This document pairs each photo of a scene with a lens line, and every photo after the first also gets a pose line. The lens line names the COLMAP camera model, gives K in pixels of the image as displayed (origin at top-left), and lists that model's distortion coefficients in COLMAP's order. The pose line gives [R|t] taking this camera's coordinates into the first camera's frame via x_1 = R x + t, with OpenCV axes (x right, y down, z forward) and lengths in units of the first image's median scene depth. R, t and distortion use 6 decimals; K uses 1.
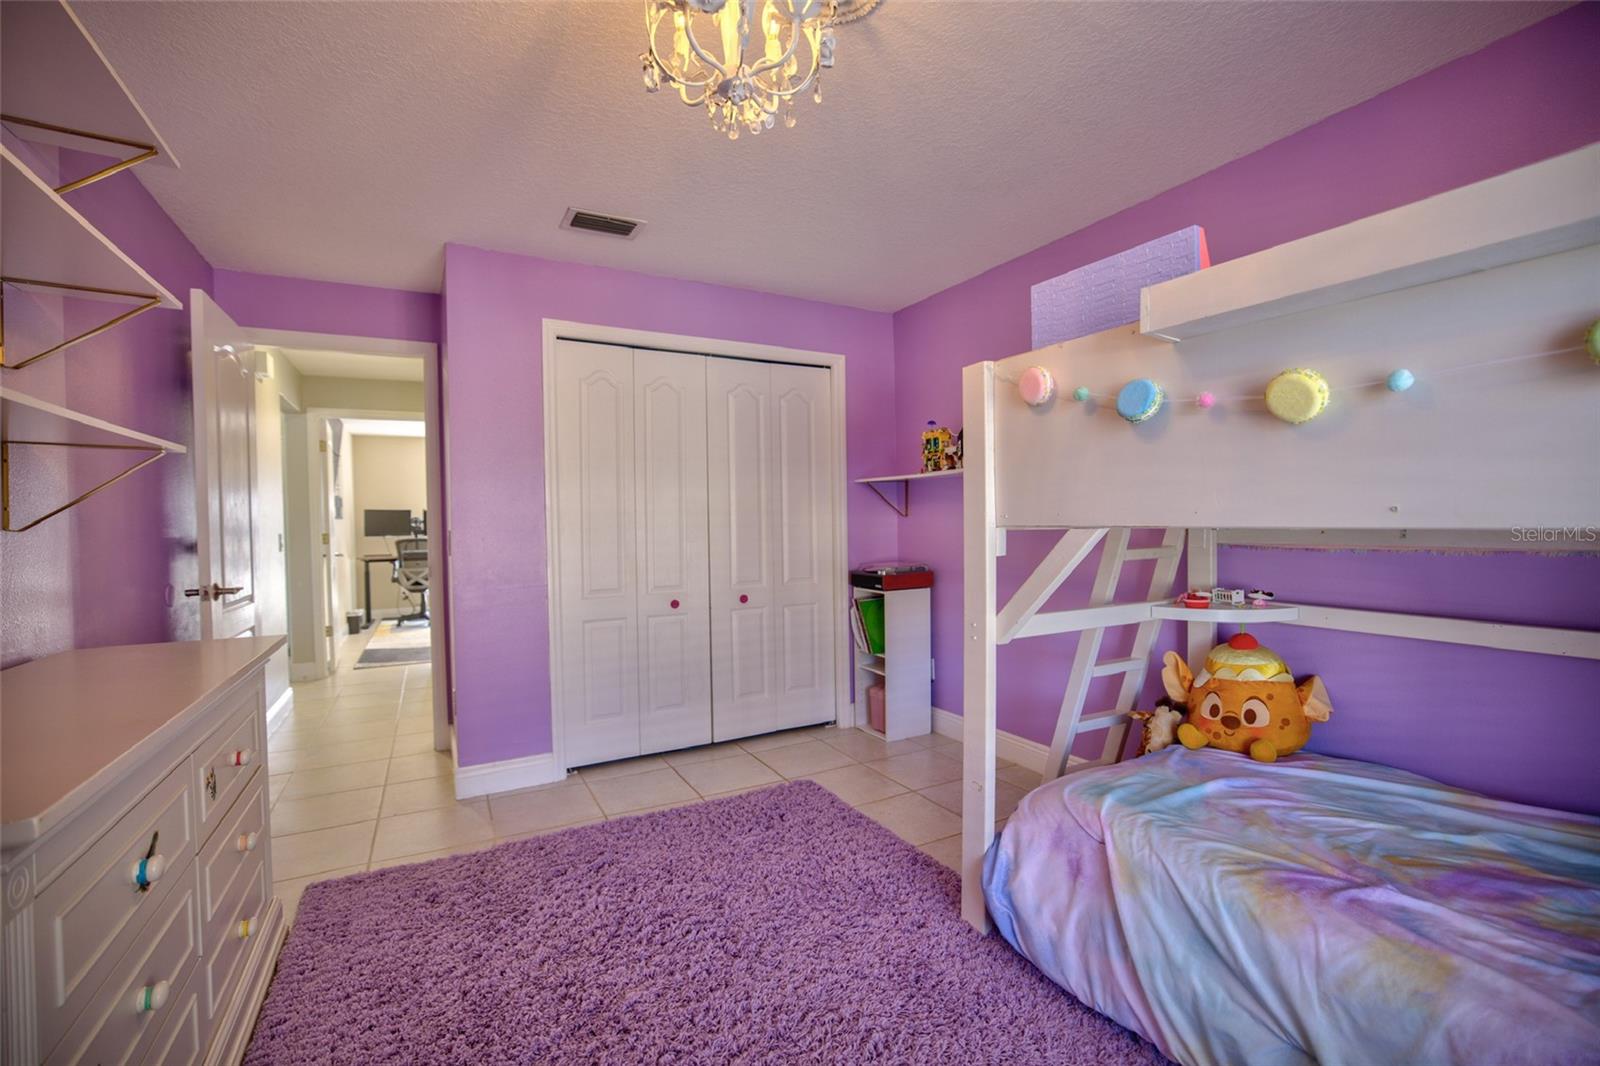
lens RADIAL K [[685.1, 0, 797.3], [0, 685.1, 532.8], [0, 0, 1]] dist [-0.046386, 0.016867]
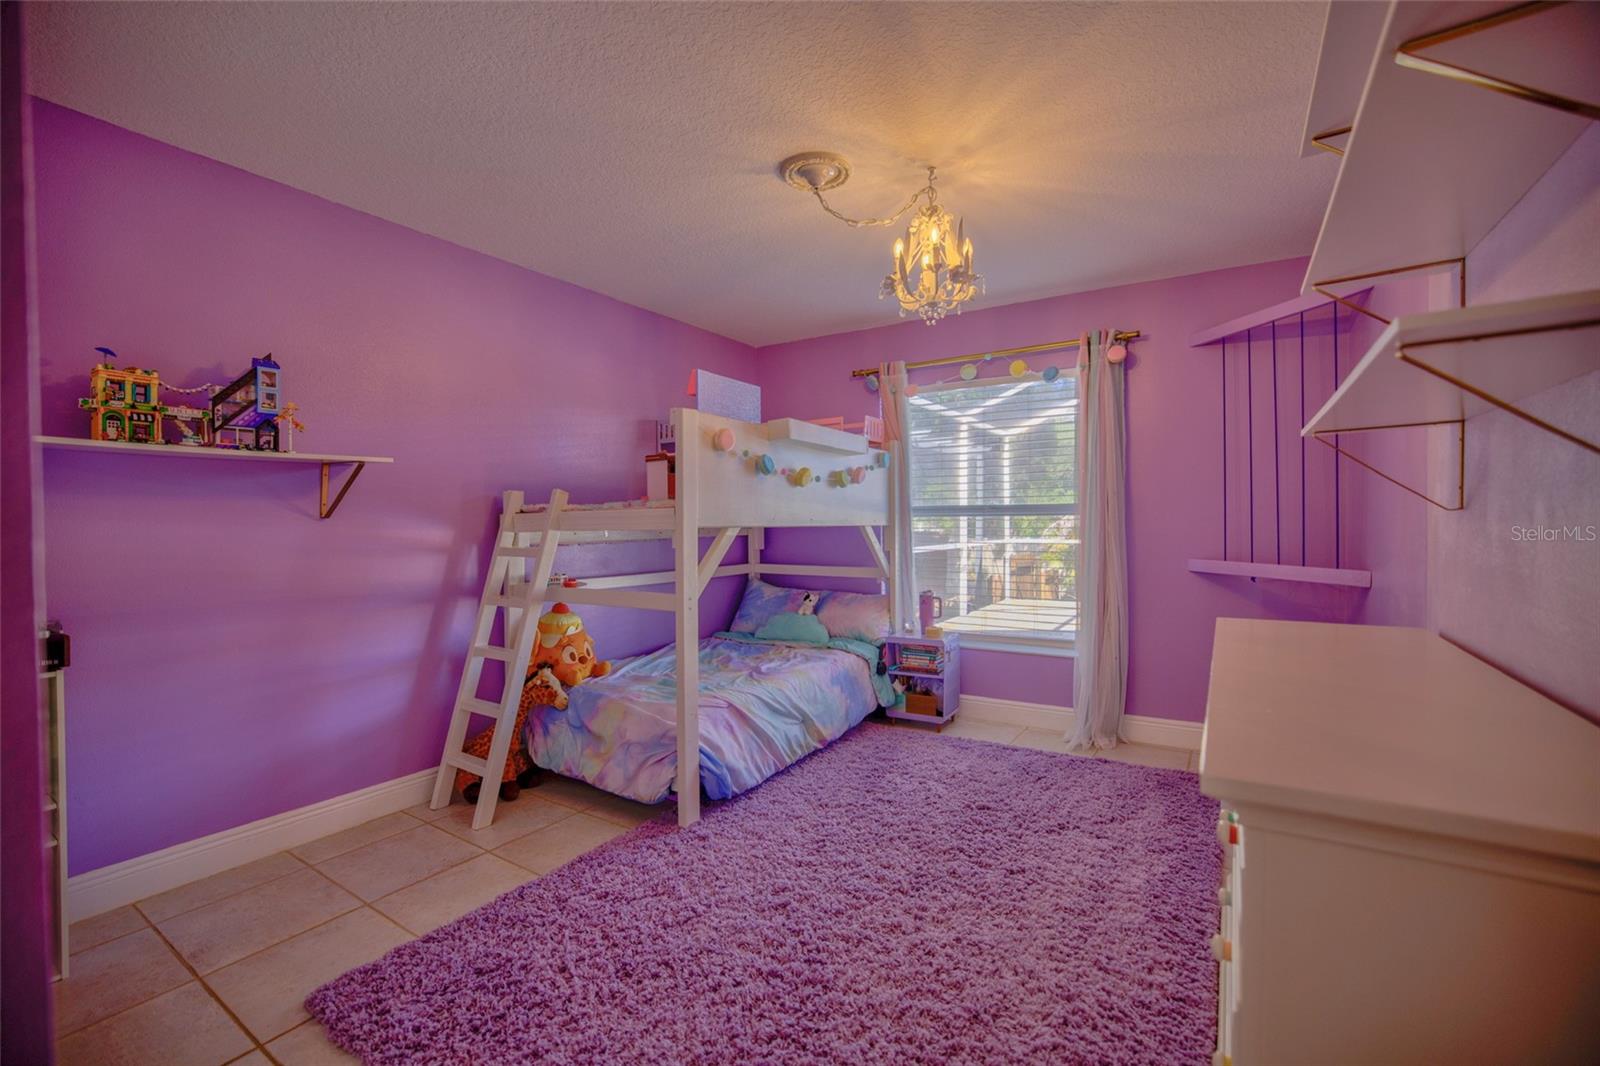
lens RADIAL K [[685.1, 0, 797.3], [0, 685.1, 532.8], [0, 0, 1]] dist [-0.046386, 0.016867]
pose [[-0.495512, 0.008446, 0.868560, -0.917212], [0.028176, 0.999583, 0.006354, -0.001805], [-0.868144, 0.027621, -0.495543, 1.302498]]
